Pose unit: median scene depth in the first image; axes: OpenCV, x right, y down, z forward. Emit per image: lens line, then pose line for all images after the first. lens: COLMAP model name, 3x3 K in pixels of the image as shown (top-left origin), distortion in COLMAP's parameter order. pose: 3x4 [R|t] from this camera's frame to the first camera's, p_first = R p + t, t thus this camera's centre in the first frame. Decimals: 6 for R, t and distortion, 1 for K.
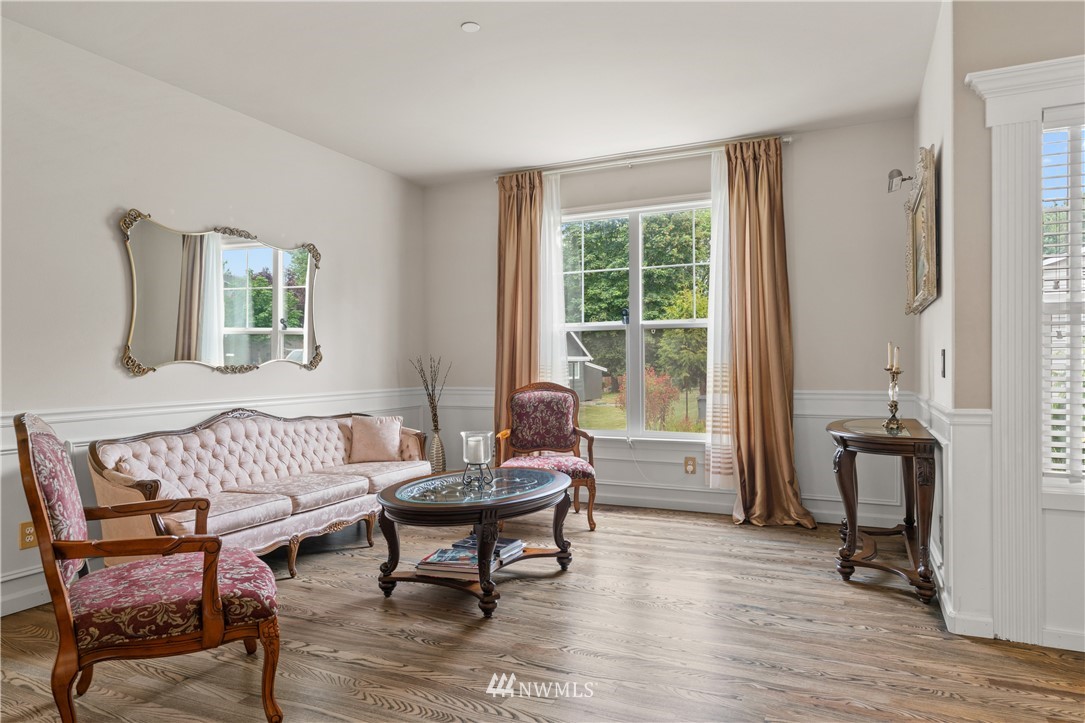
lens RADIAL K [[674.1, 0, 545.7], [0, 674.1, 364.8], [0, 0, 1]] dist [0.007689, 0.003039]
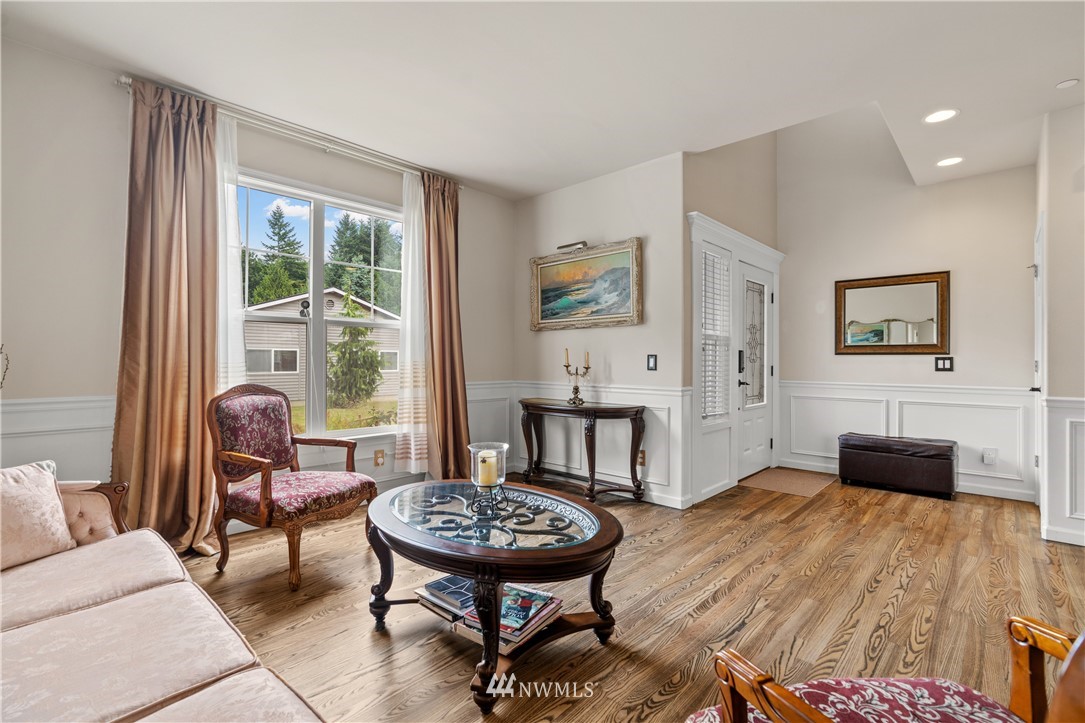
lens RADIAL K [[490.1, 0, 545.0], [0, 490.1, 359.0], [0, 0, 1]] dist [-0.009060, 0.001392]
pose [[0.309461, 0.012028, 0.950836, -0.457210], [-0.008776, 0.999914, -0.009793, -0.000250], [-0.950872, -0.005314, 0.309539, 0.540061]]
